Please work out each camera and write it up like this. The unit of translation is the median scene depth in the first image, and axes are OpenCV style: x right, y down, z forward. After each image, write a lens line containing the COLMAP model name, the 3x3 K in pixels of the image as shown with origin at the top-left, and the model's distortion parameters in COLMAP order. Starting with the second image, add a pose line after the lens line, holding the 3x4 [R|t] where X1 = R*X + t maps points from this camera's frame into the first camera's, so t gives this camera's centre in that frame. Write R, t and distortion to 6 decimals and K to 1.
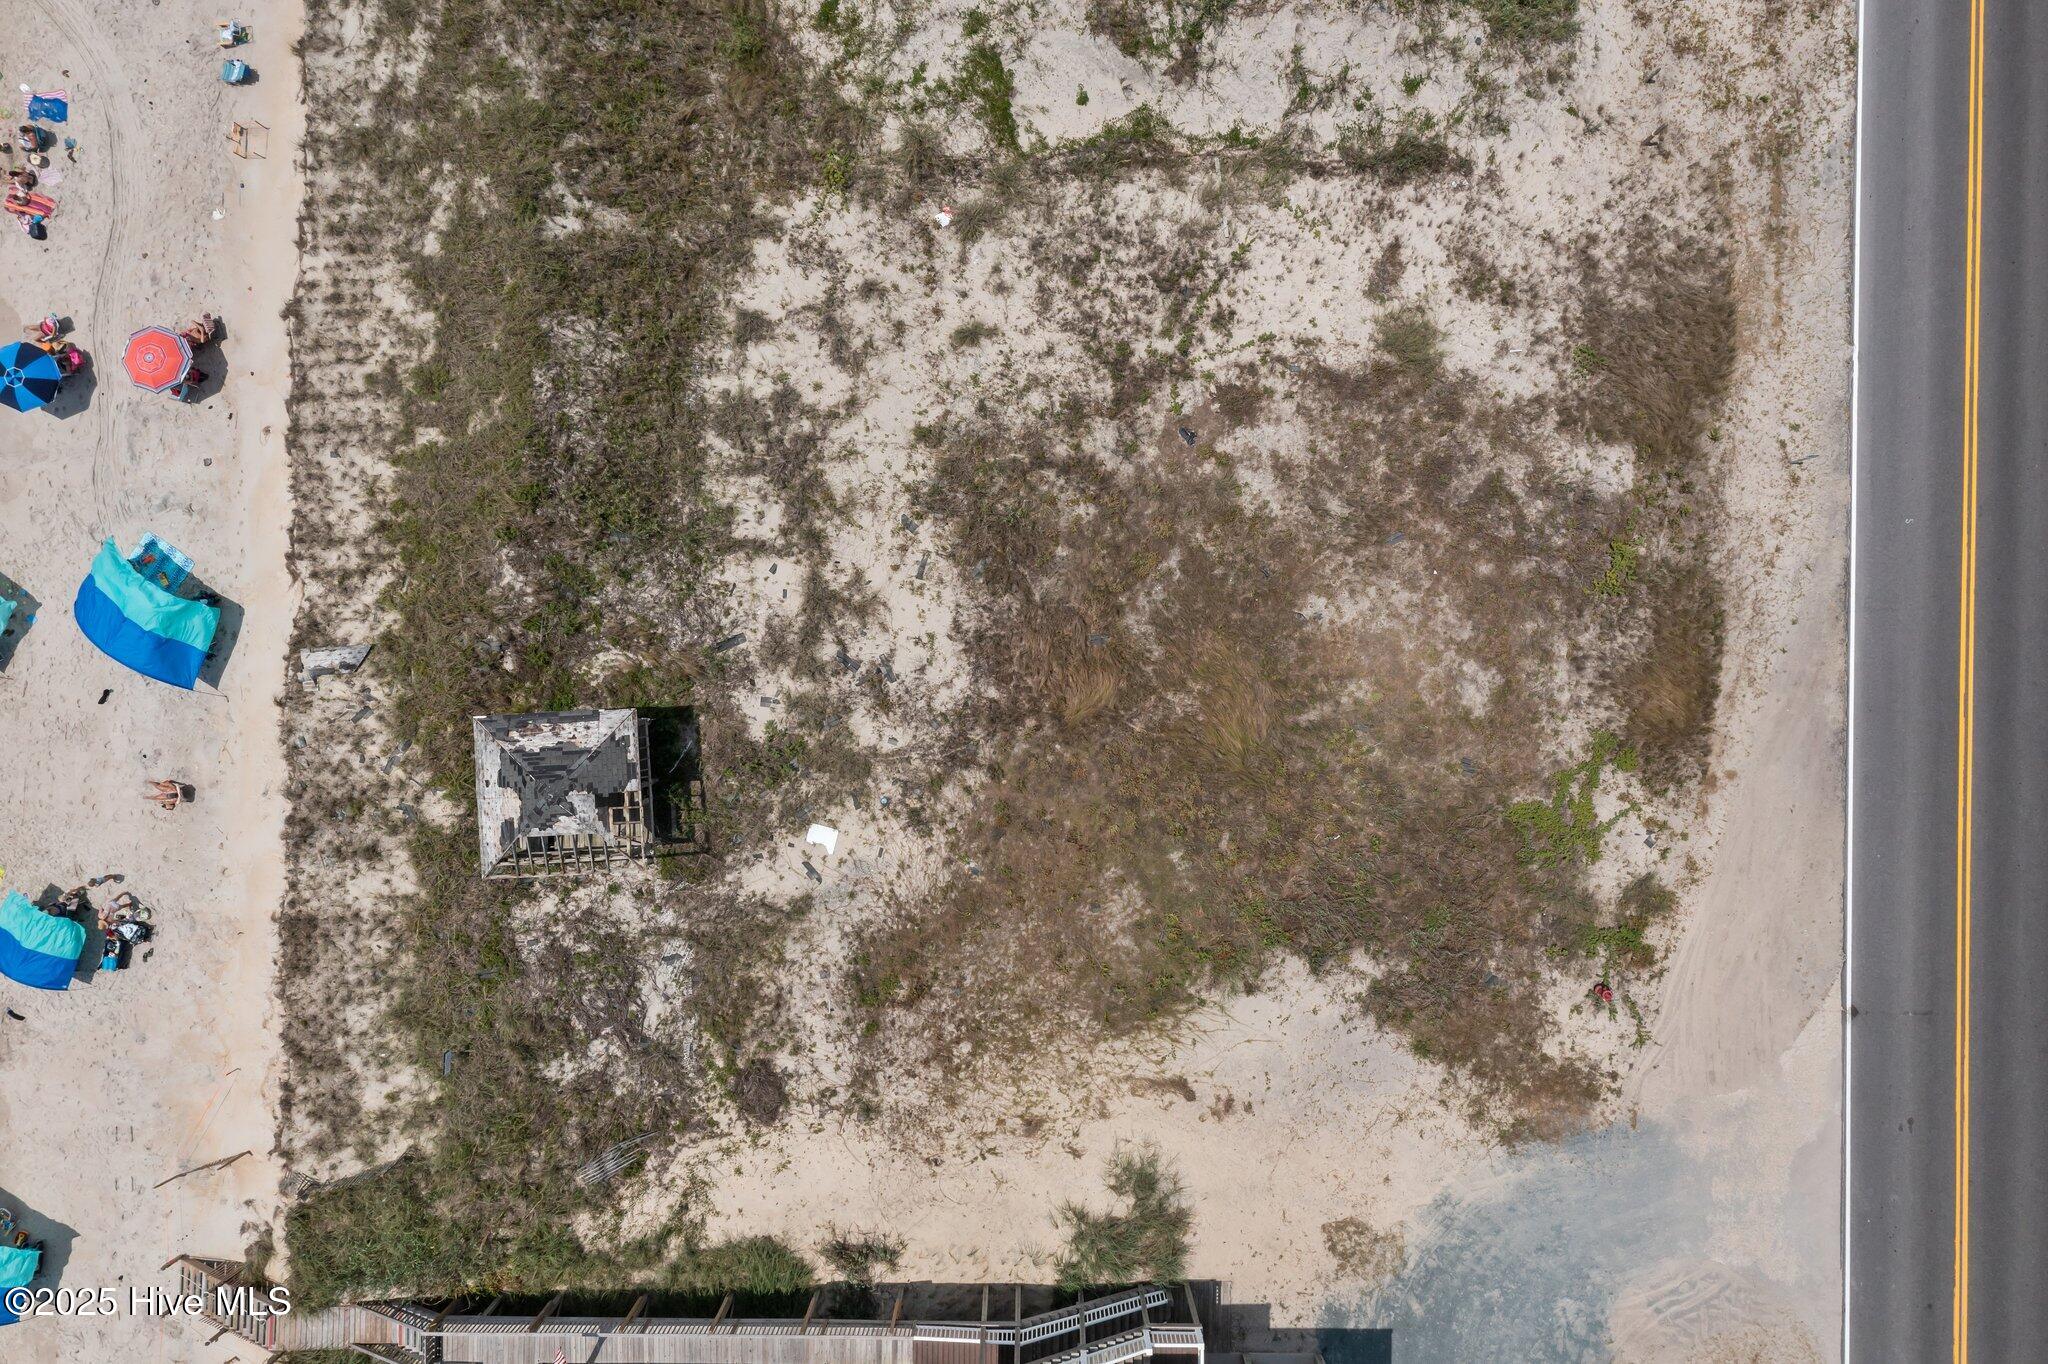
lens RADIAL K [[1625.9, 0, 1024.0], [0, 1625.9, 682.0], [0, 0, 1]] dist [-0.003700, 0.002394]
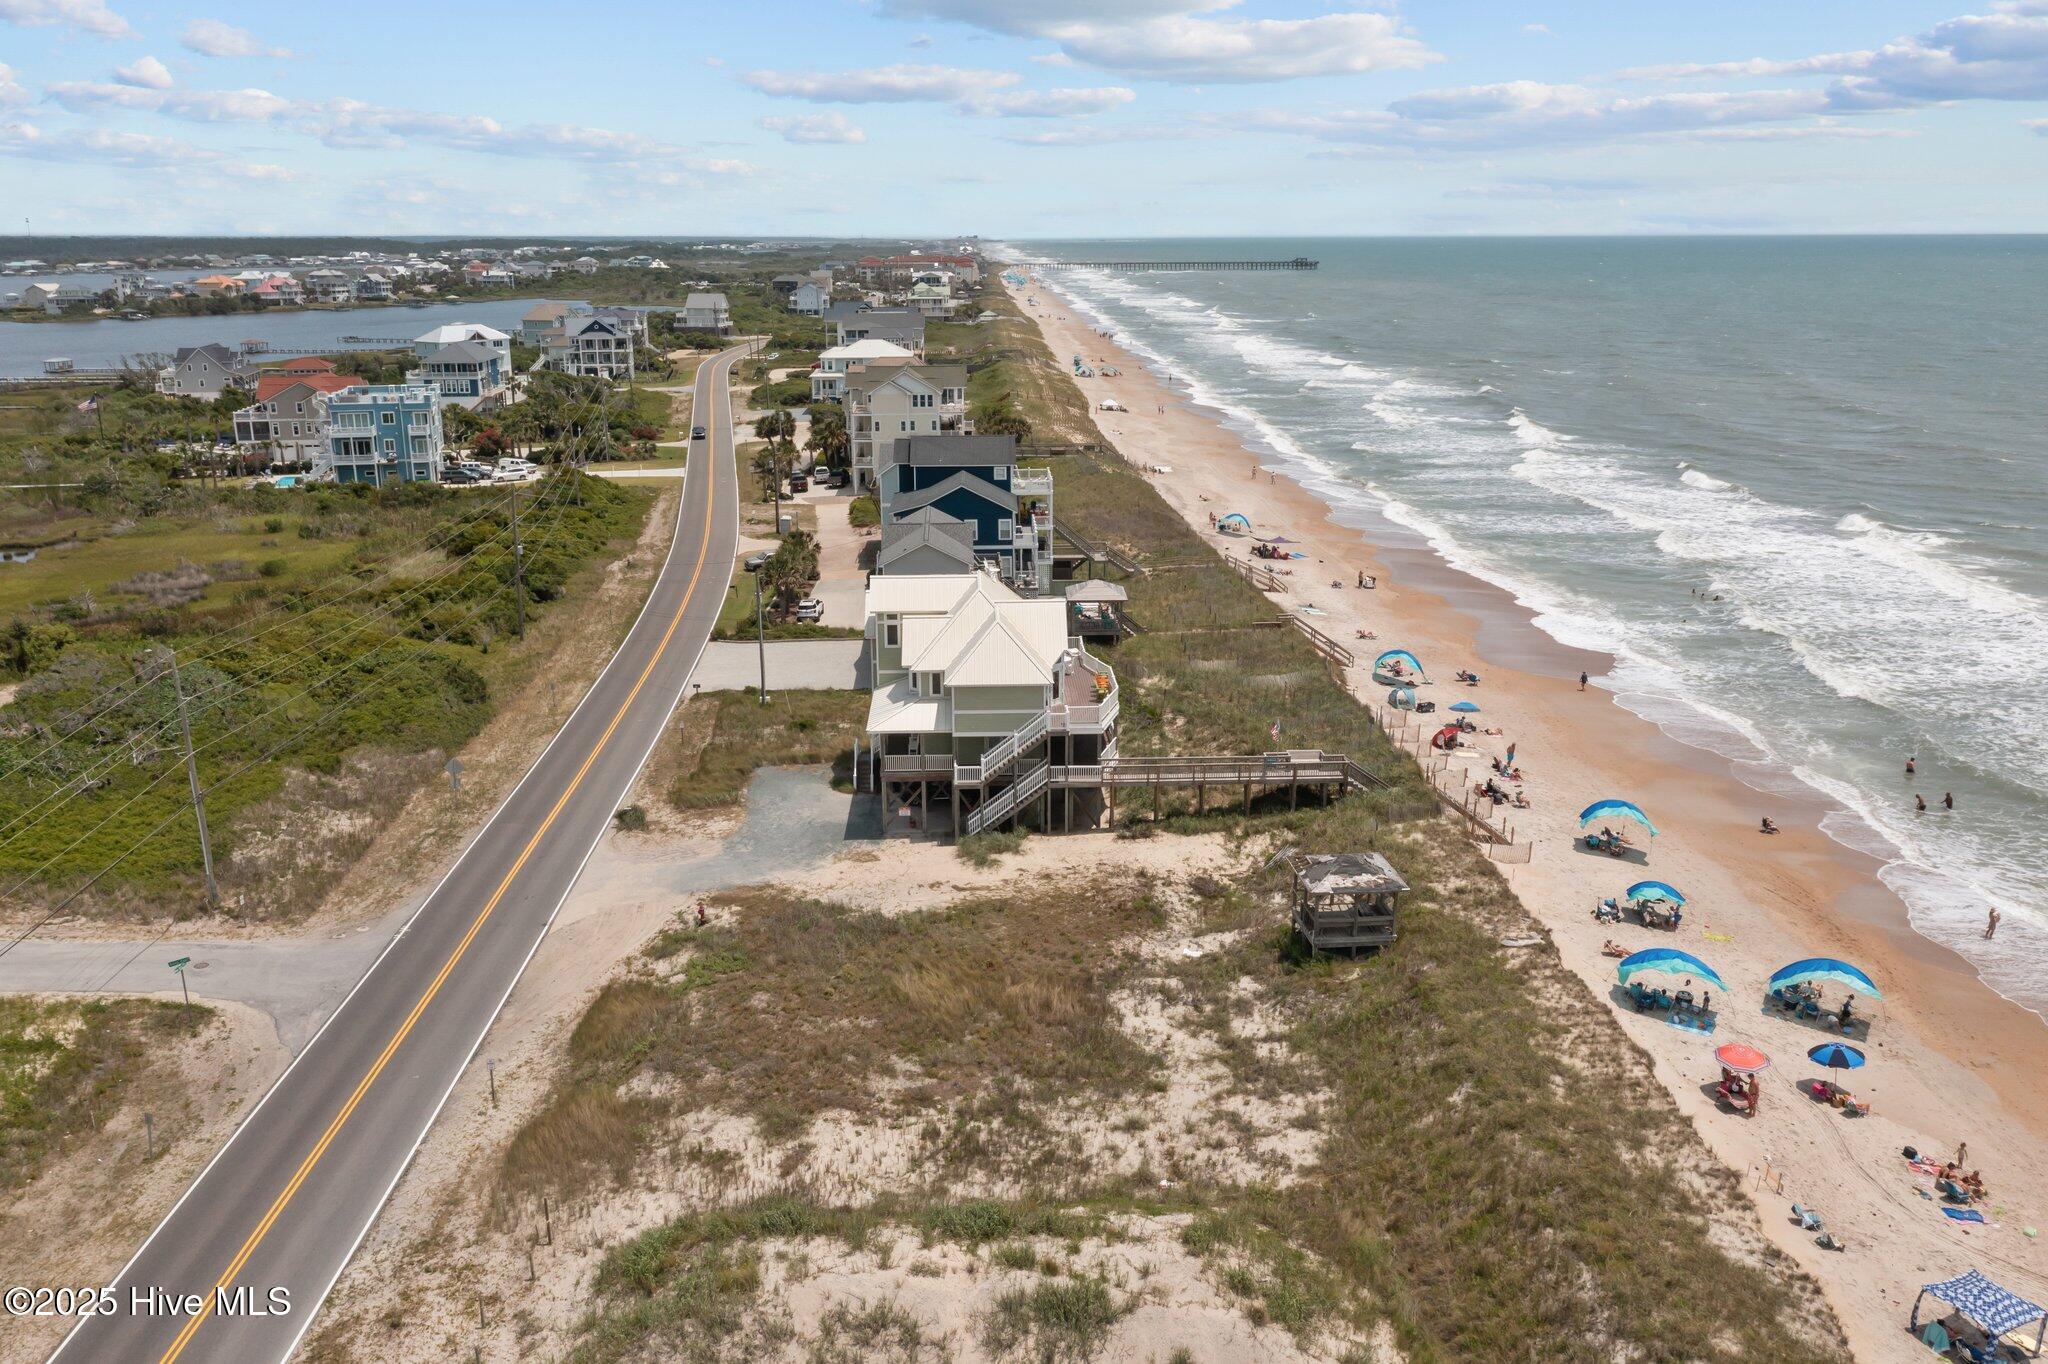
lens RADIAL K [[1638.7, 0, 1024.0], [0, 1638.7, 682.0], [0, 0, 1]] dist [0.002367, 0.004627]
pose [[-0.998982, 0.018587, -0.041092, 0.096183], [-0.044575, -0.268366, 0.962285, -1.335676], [0.006858, 0.963138, 0.268922, 0.330701]]
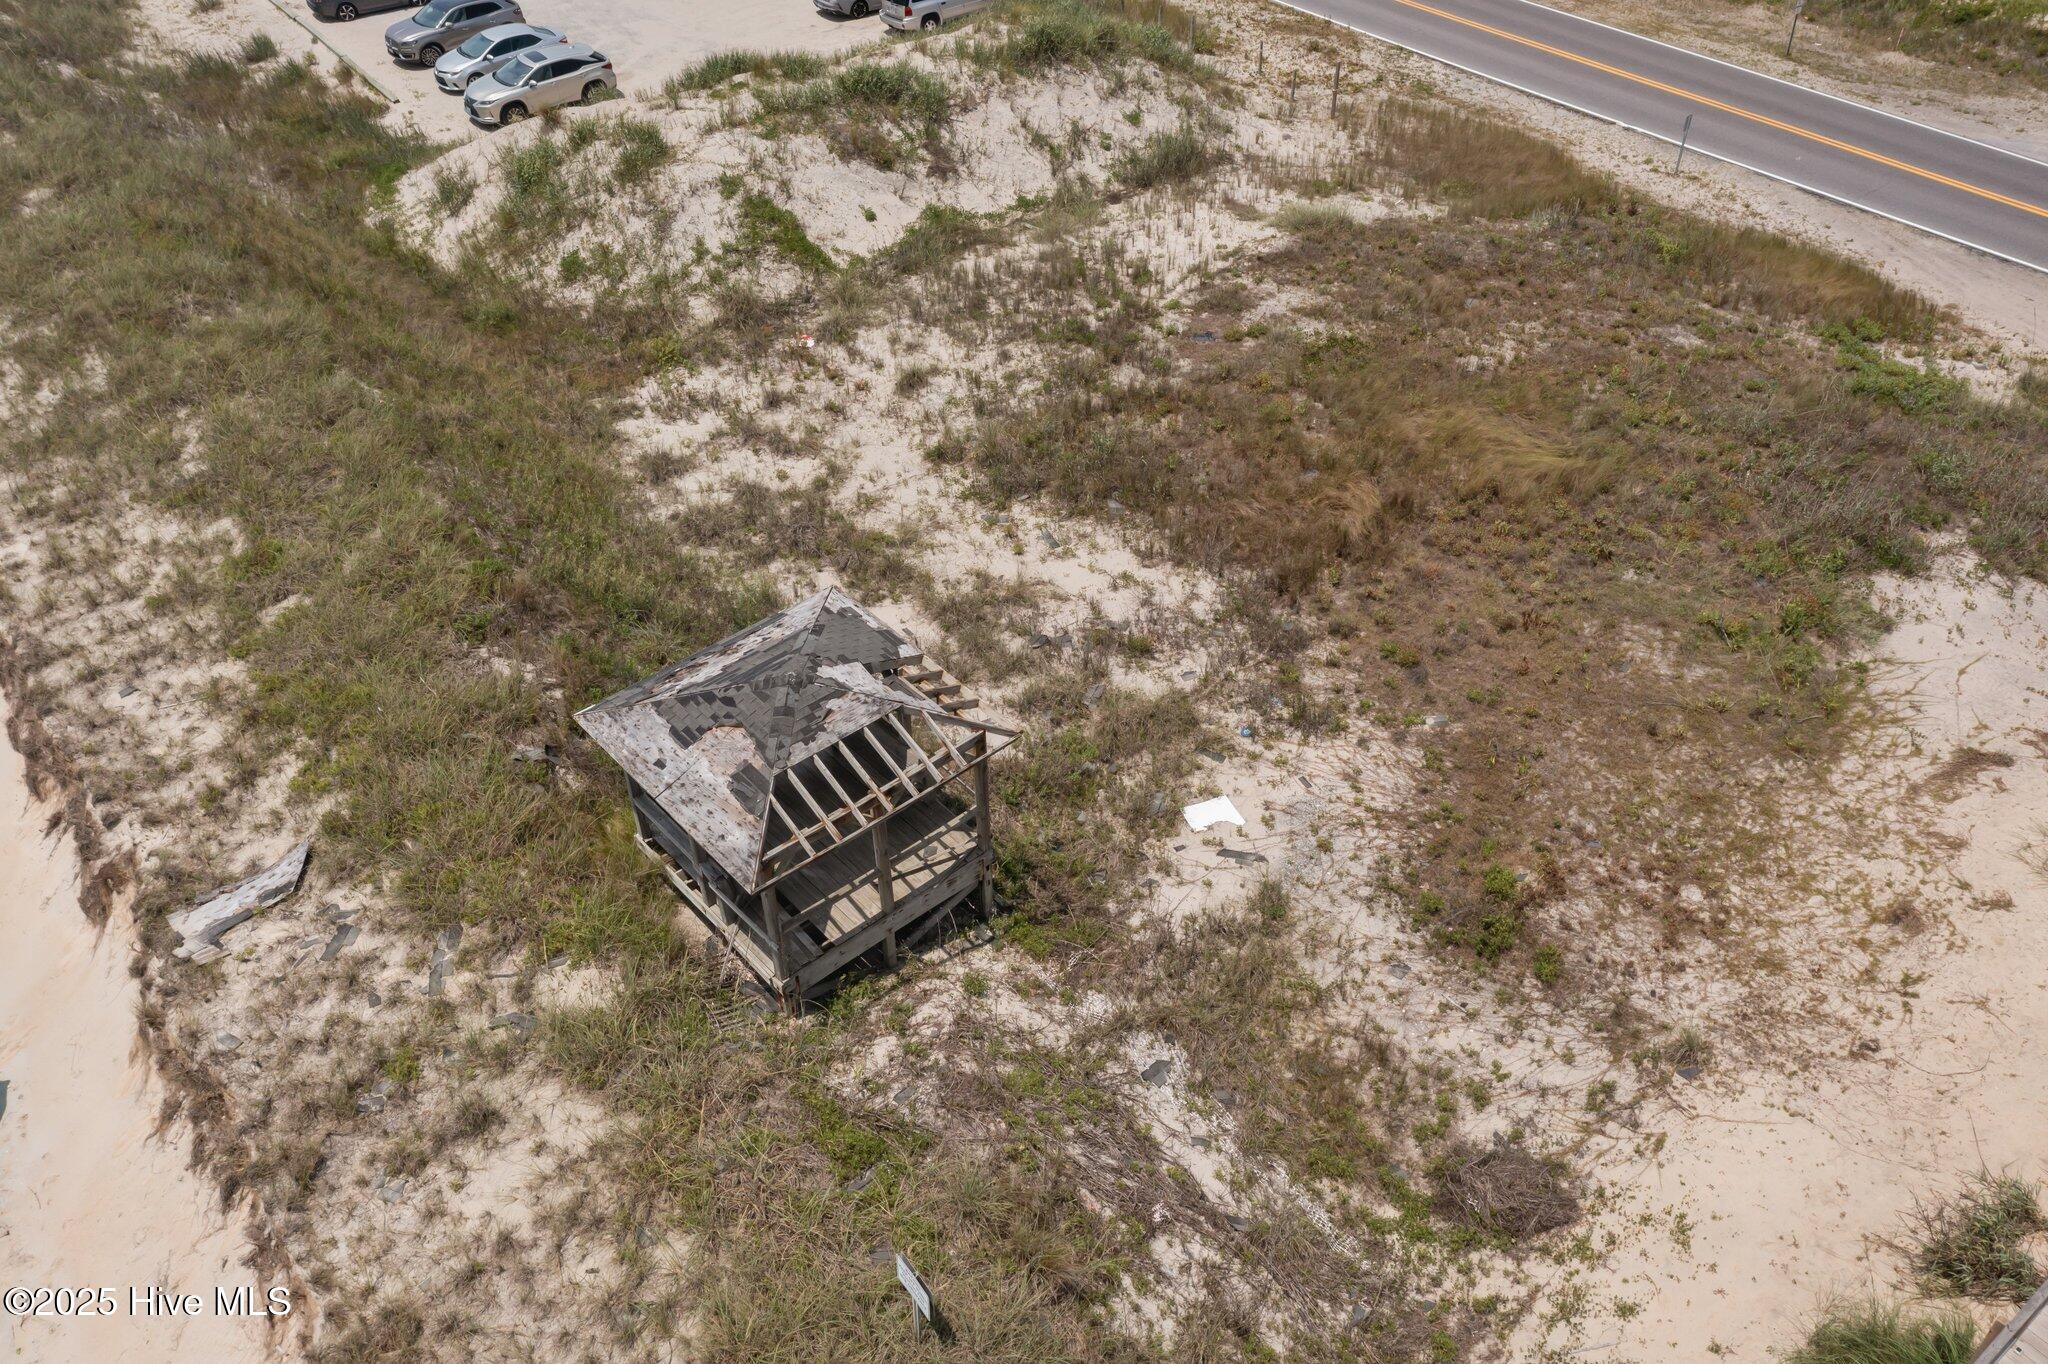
lens RADIAL K [[1610.3, 0, 1019.4], [0, 1610.3, 679.6], [0, 0, 1]] dist [-0.004078, 0.000897]
pose [[0.790098, -0.401643, 0.463063, -0.415066], [0.612835, 0.501102, -0.611007, 0.371010], [0.013365, 0.766537, 0.642061, 0.609994]]
